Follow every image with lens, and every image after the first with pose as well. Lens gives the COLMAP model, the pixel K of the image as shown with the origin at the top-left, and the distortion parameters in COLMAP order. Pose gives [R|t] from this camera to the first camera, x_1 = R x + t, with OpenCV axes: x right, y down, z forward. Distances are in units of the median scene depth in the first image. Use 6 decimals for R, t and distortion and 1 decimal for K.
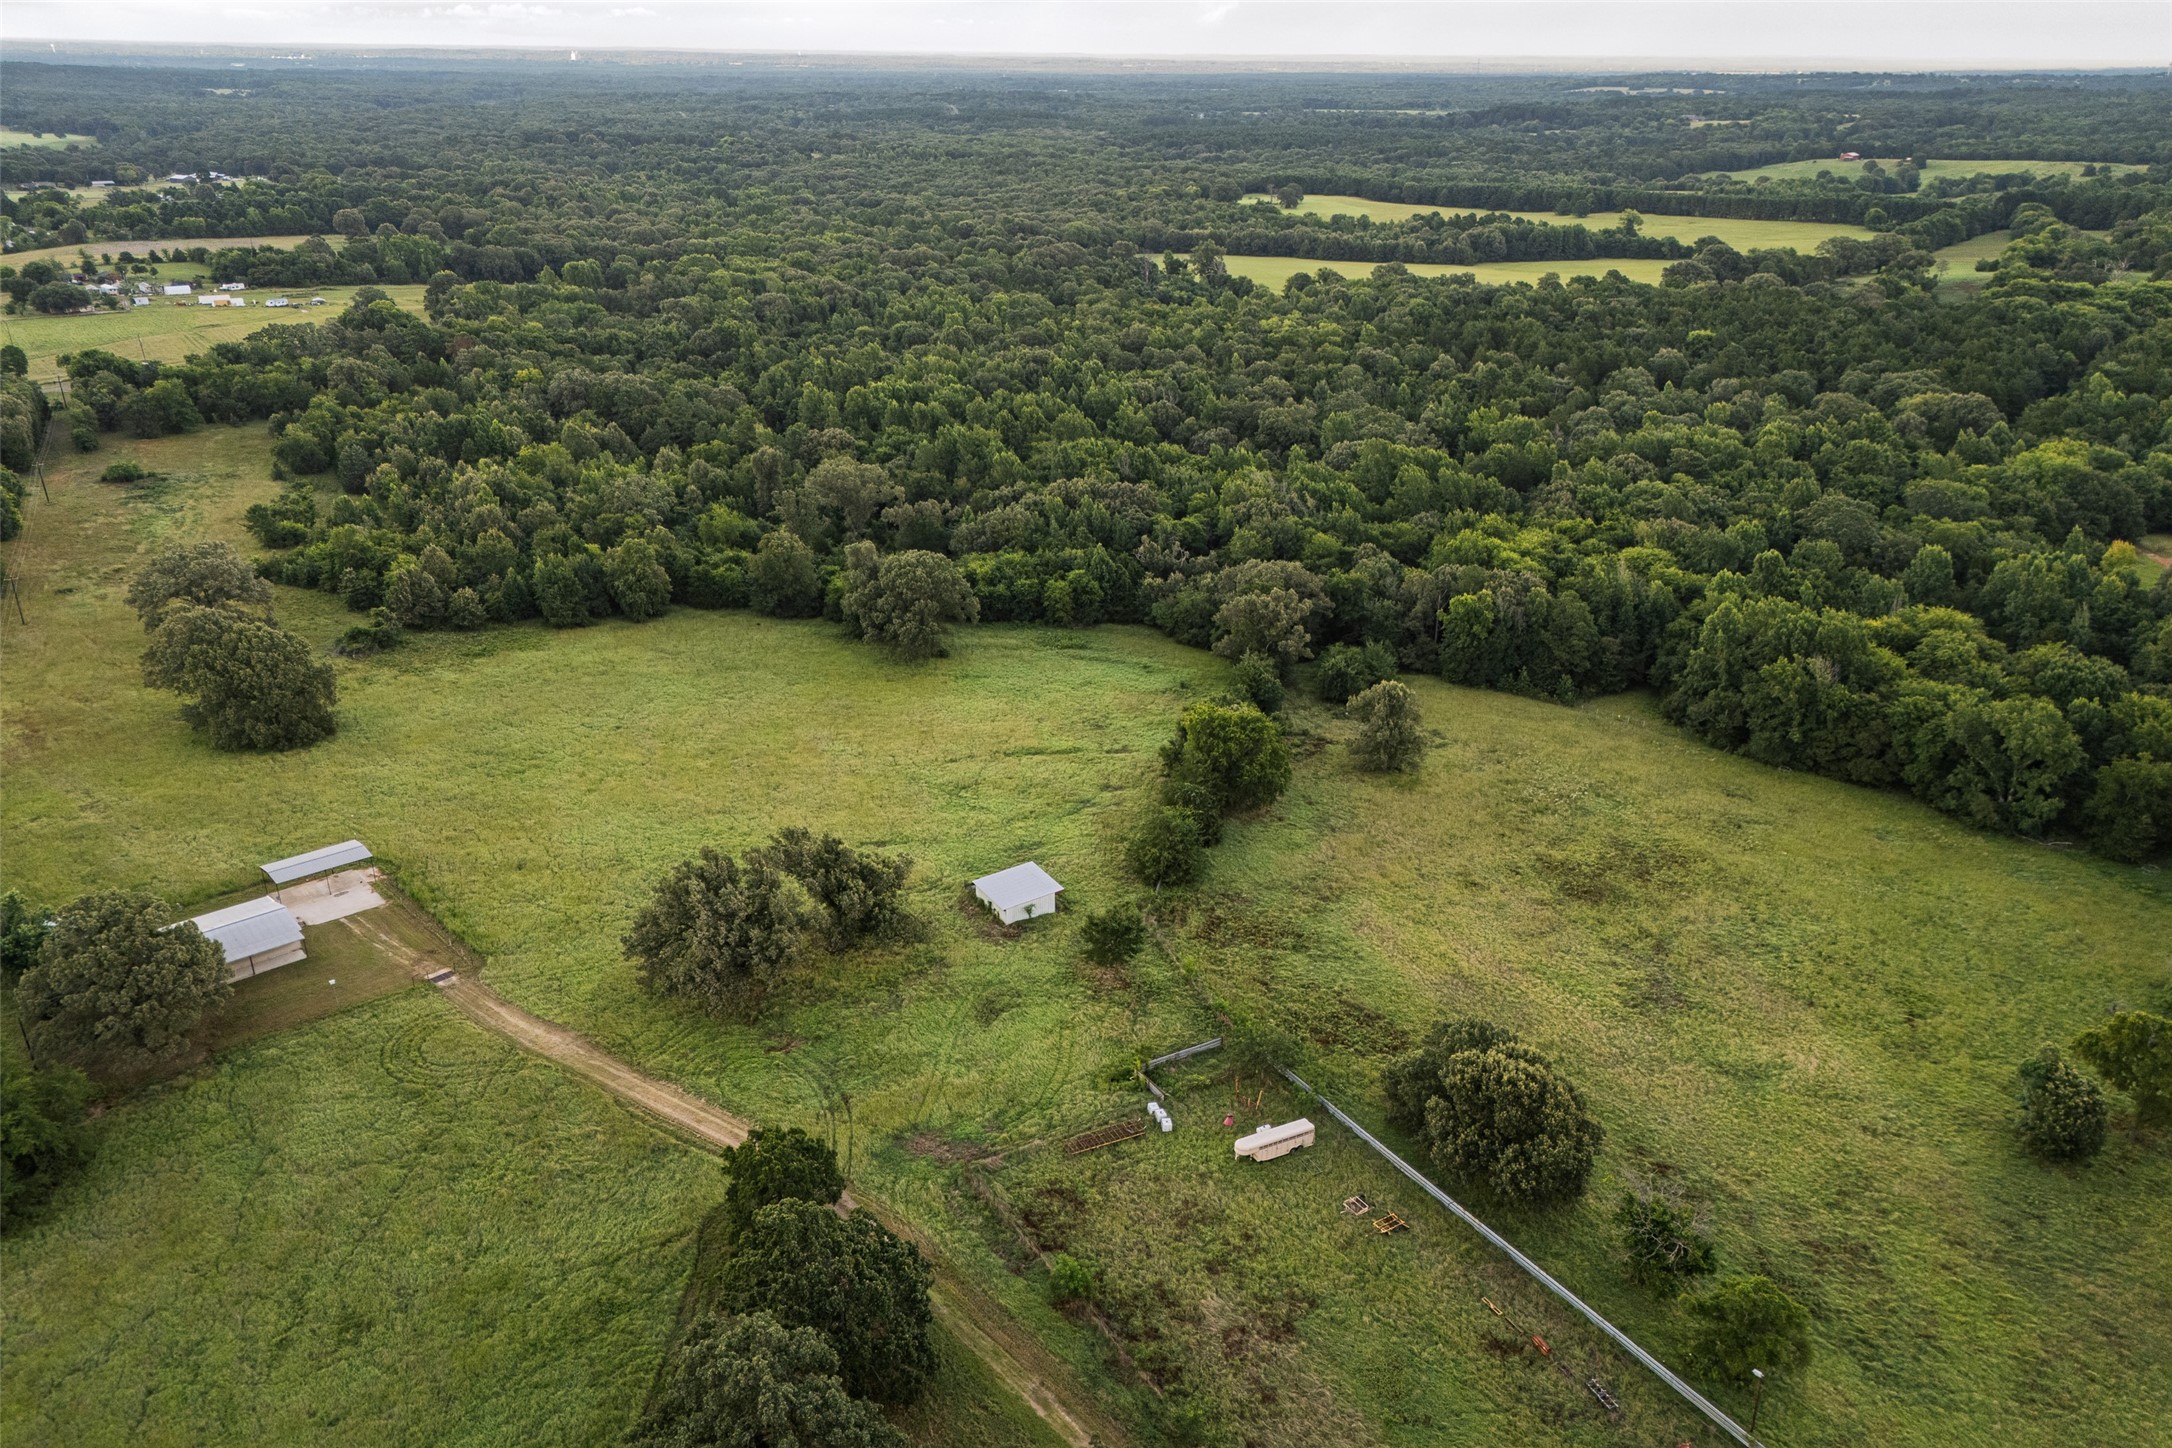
lens RADIAL K [[1508.6, 0, 1078.5], [0, 1508.6, 853.3], [0, 0, 1]] dist [0.084604, -0.075796]
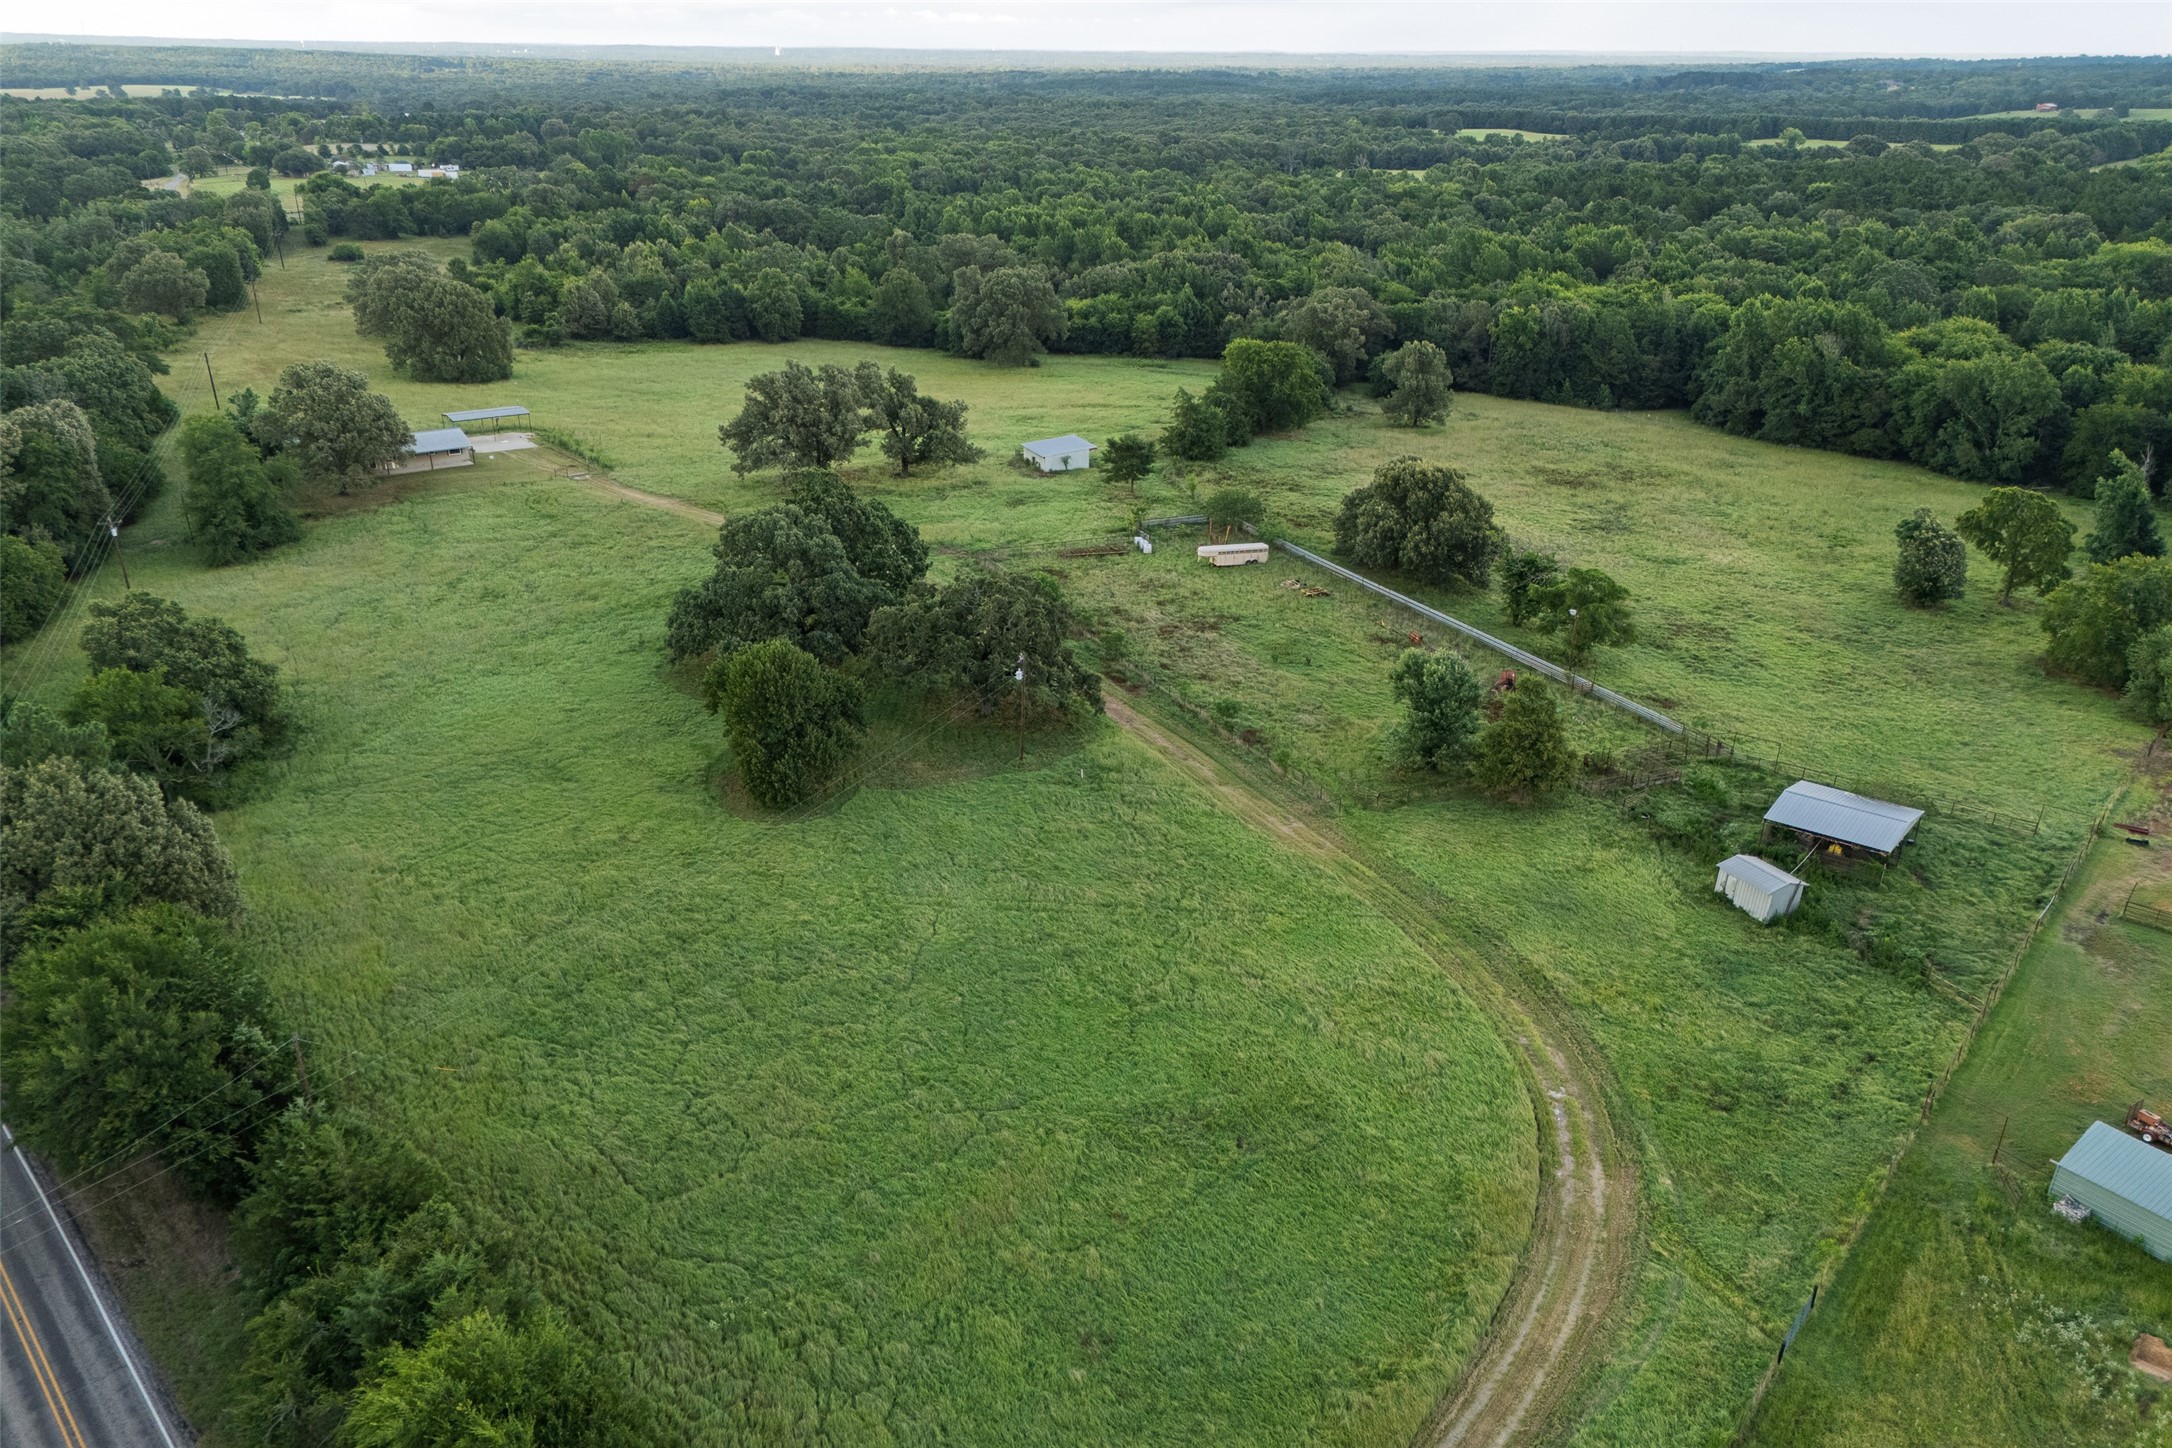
lens RADIAL K [[1507.0, 0, 1086.4], [0, 1507.0, 793.9], [0, 0, 1]] dist [0.070442, -0.050254]
pose [[0.994676, 0.046009, -0.092211, 0.071217], [-0.047727, 0.998724, -0.016509, 0.217795], [0.091334, 0.020822, 0.995603, -0.106954]]
